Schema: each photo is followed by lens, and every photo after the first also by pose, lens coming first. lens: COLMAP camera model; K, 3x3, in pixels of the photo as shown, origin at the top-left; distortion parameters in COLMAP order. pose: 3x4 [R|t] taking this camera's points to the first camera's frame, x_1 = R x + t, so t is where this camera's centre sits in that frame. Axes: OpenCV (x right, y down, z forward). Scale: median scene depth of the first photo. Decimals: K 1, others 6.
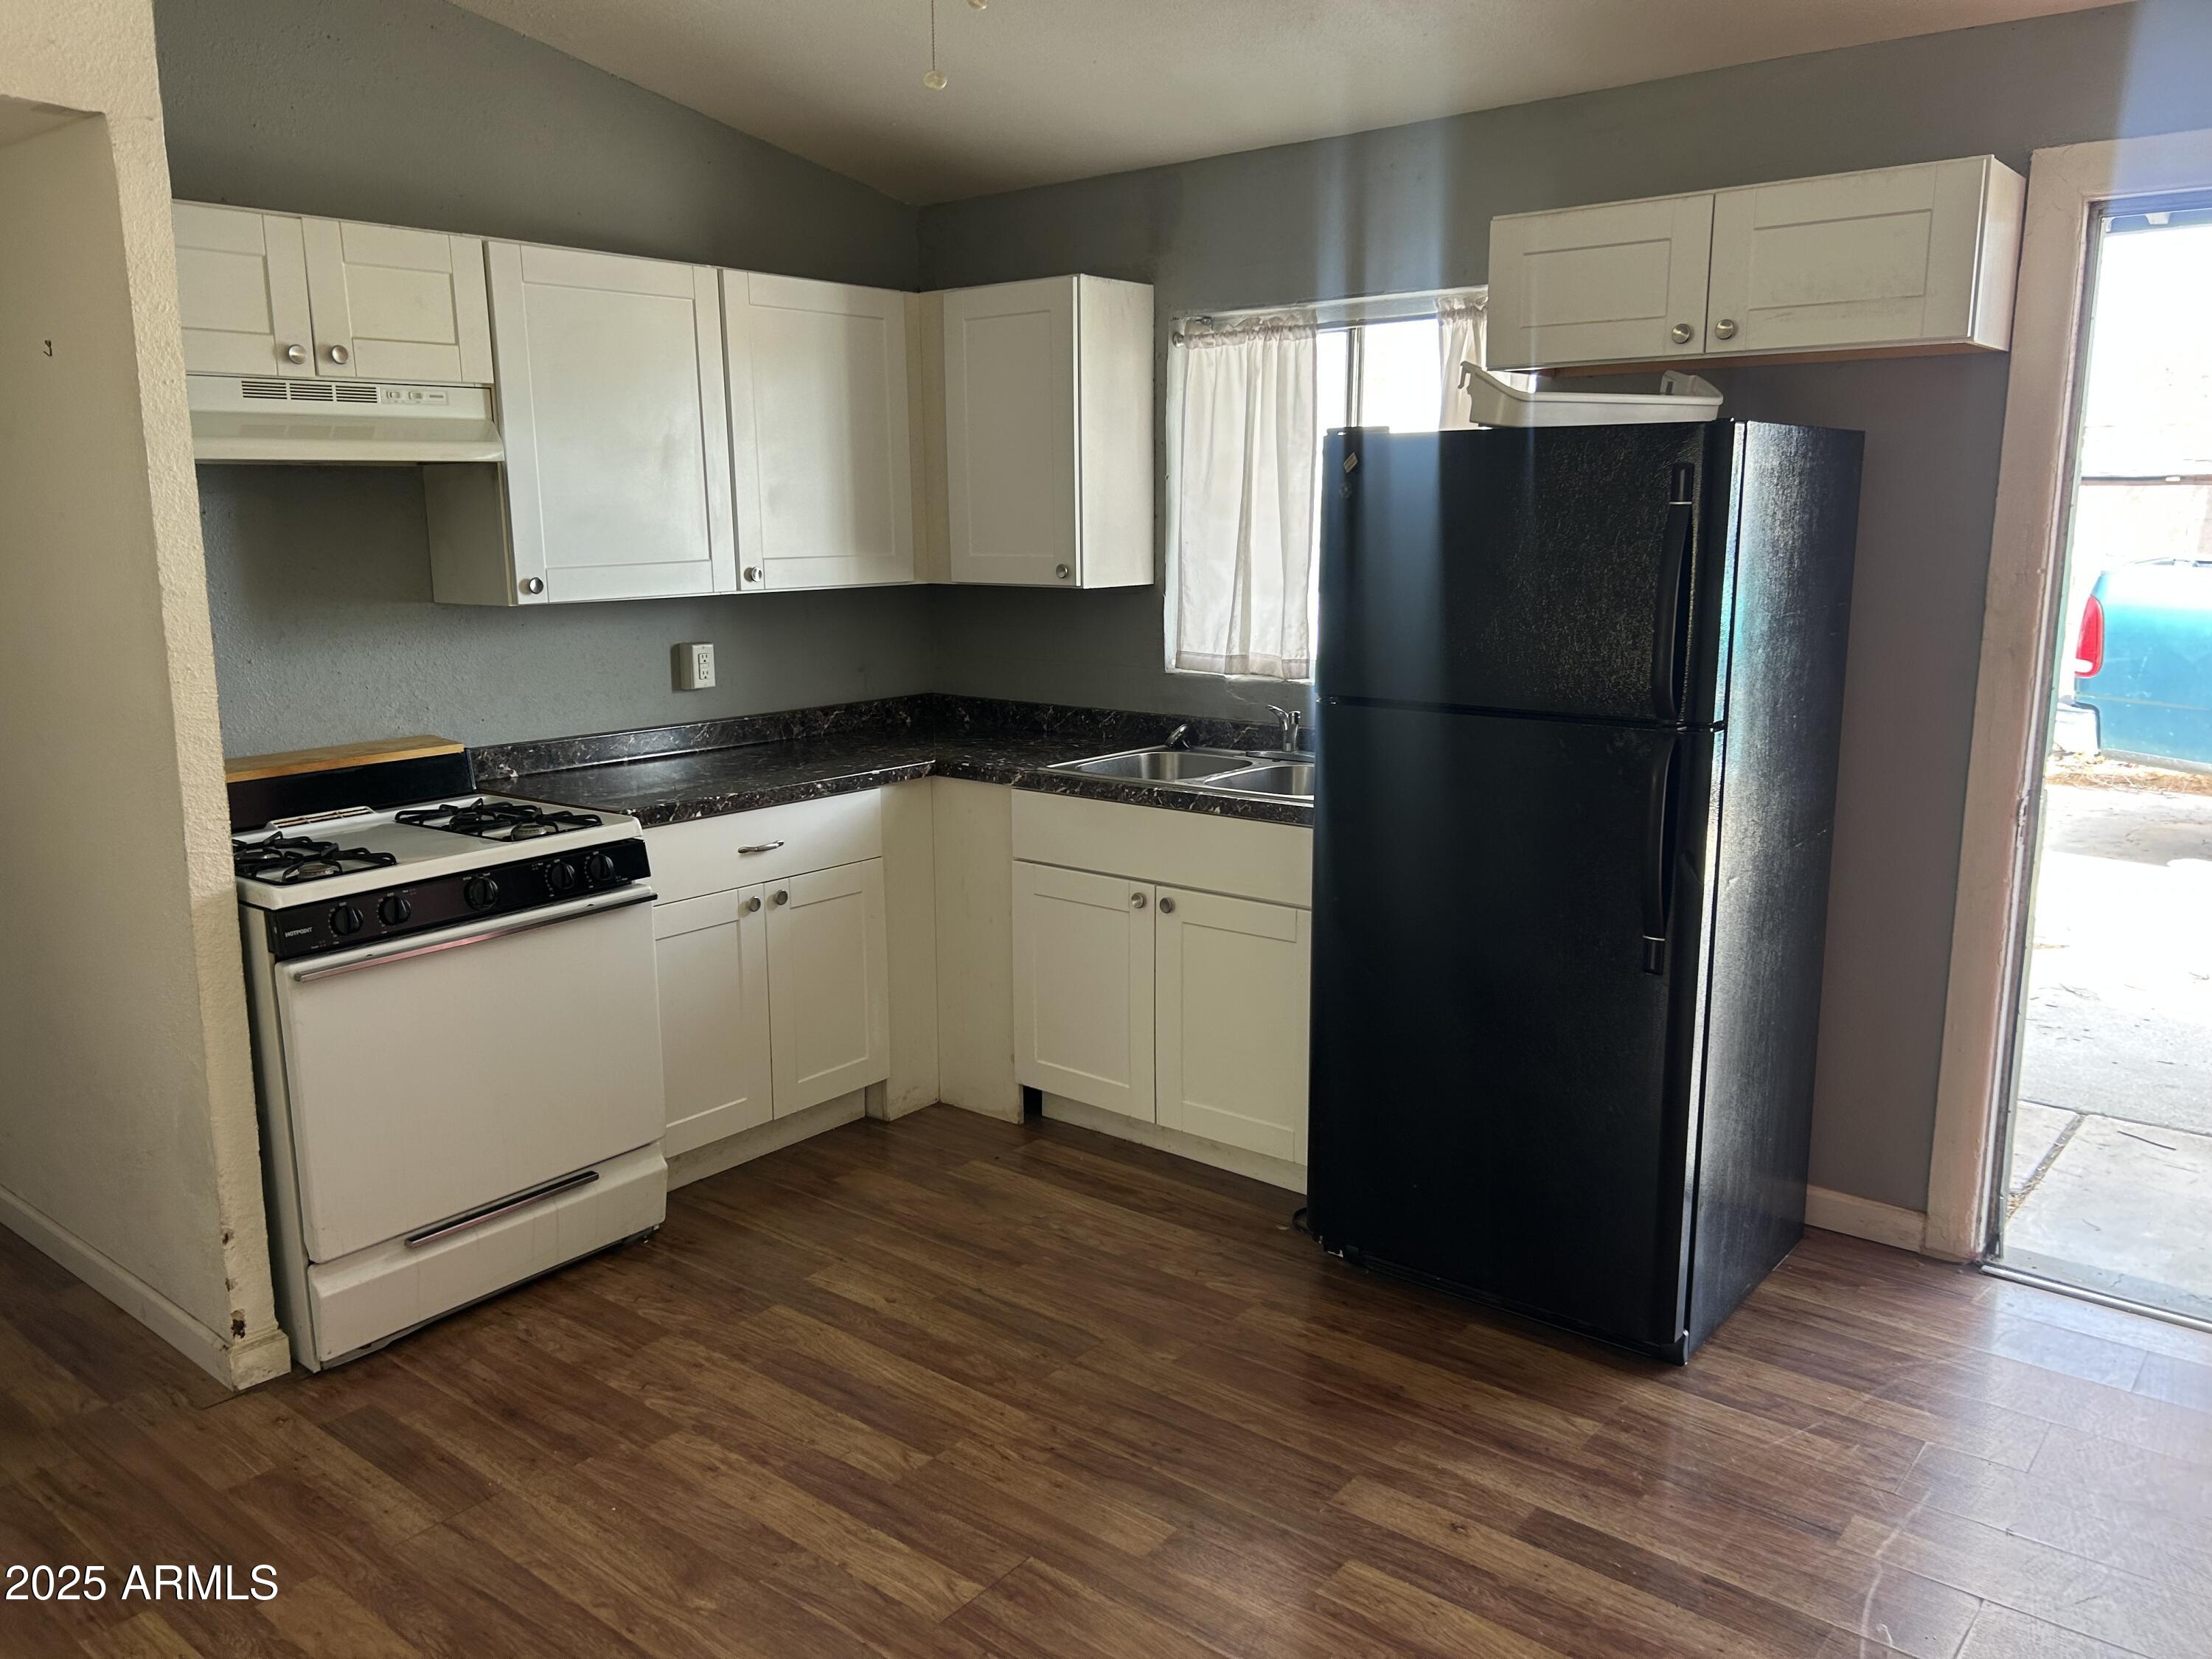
lens RADIAL K [[1695.1, 0, 1101.5], [0, 1695.1, 934.9], [0, 0, 1]] dist [0.064497, -0.089844]
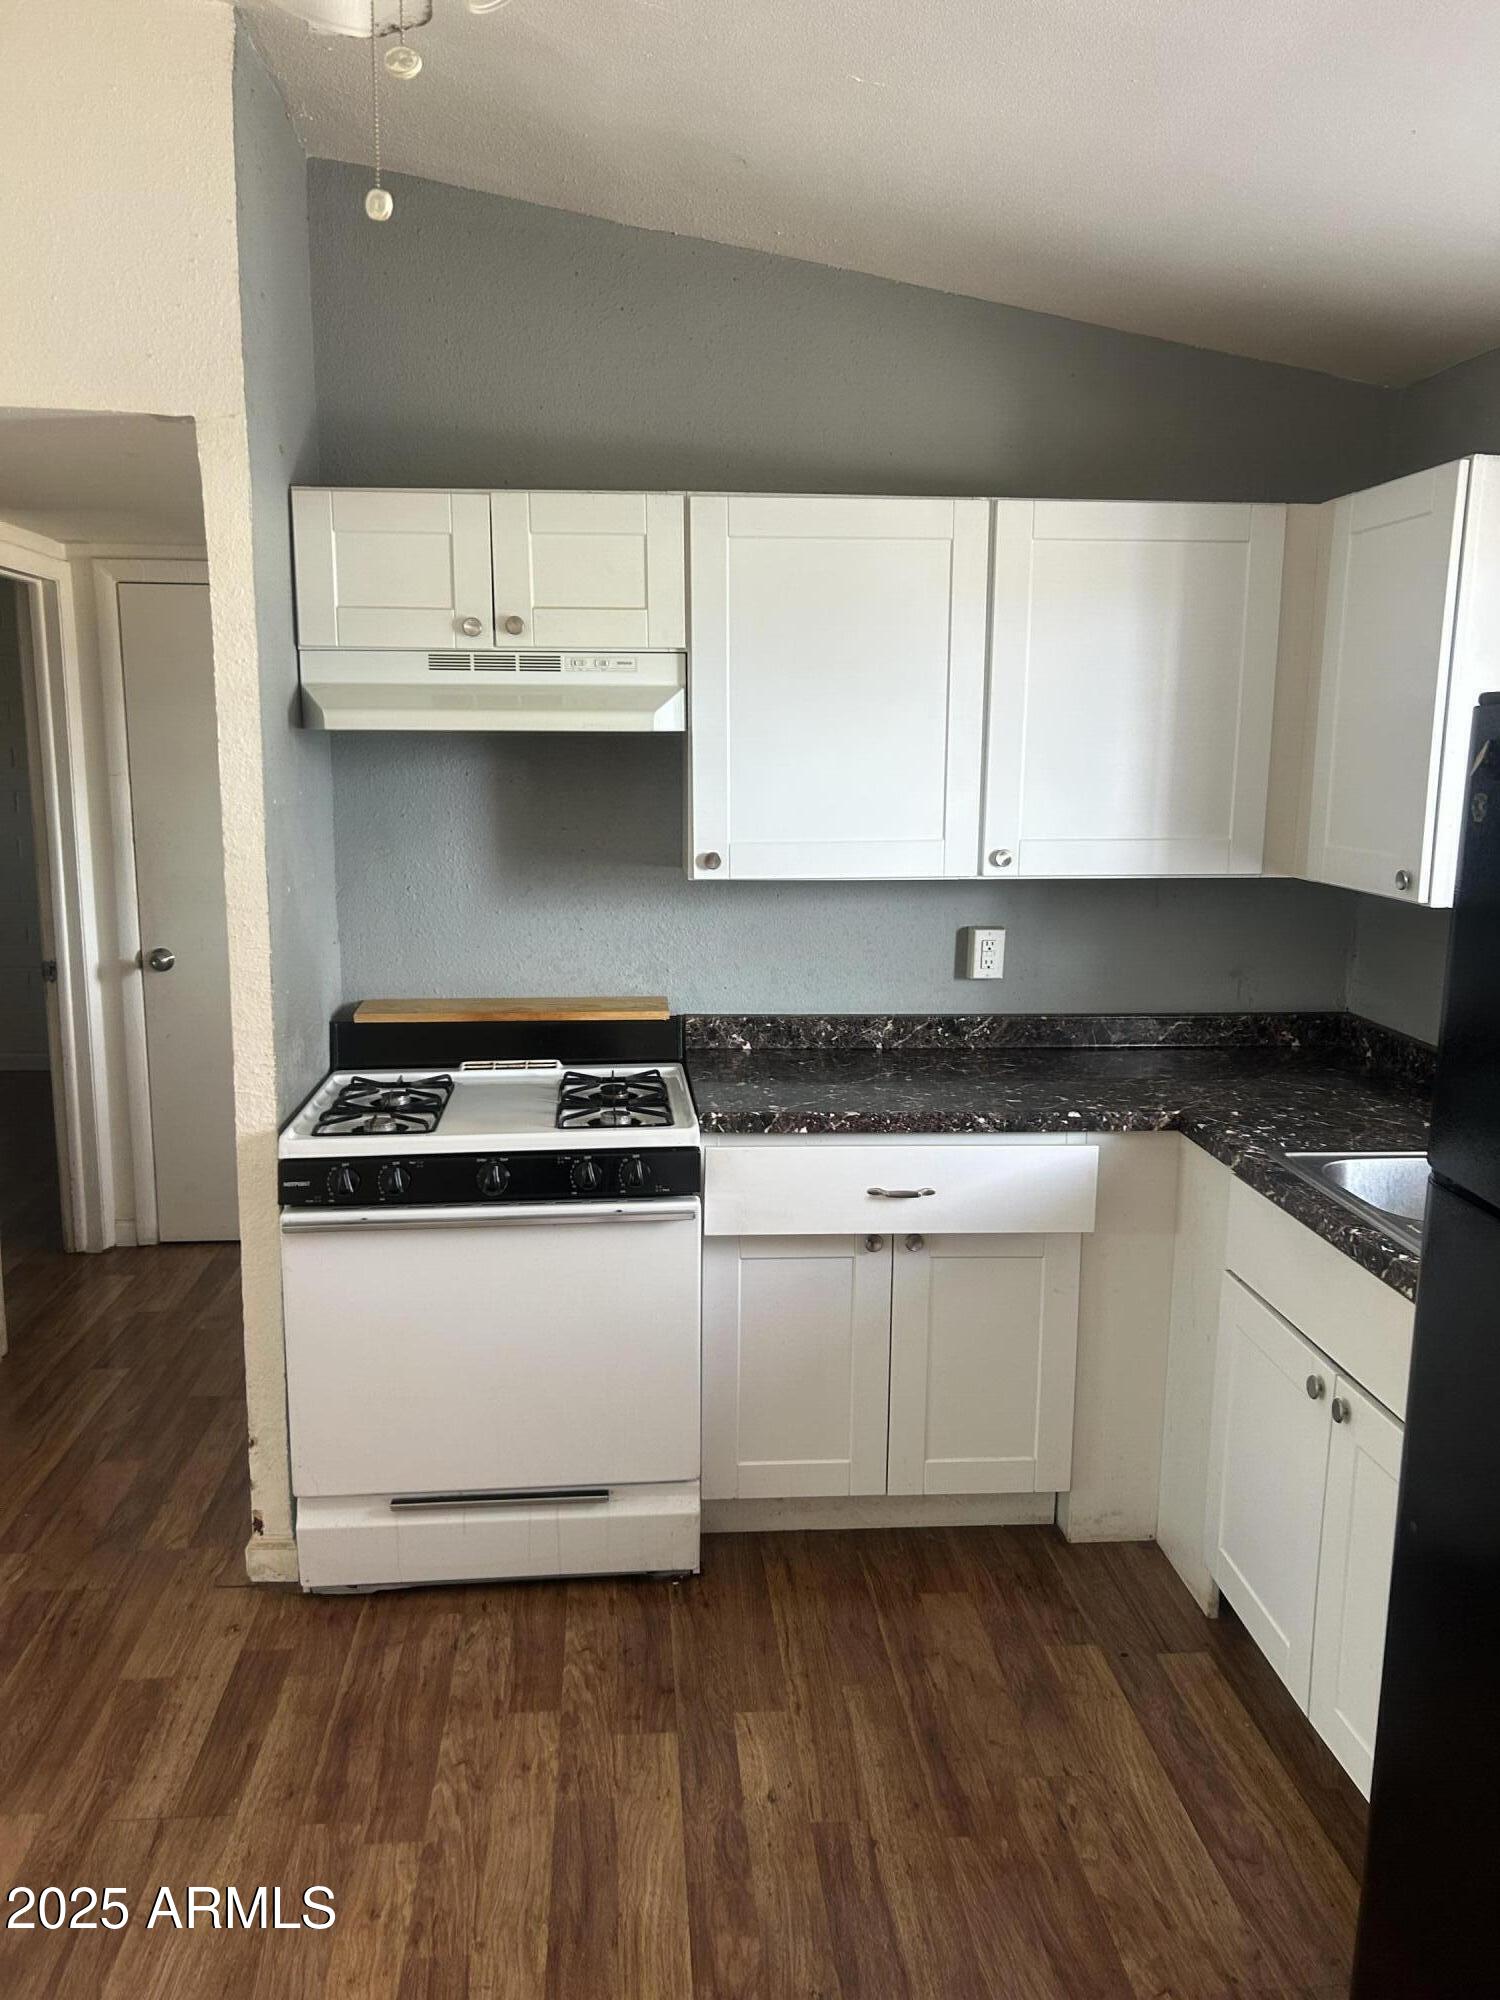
lens RADIAL K [[1532.7, 0, 728.6], [0, 1532.7, 1063.3], [0, 0, 1]] dist [0.064497, -0.089844]
pose [[0.679355, 0.168169, -0.714280, 0.306191], [-0.191991, 0.980213, 0.048177, -0.142398], [0.708249, 0.104406, 0.698200, 0.446771]]
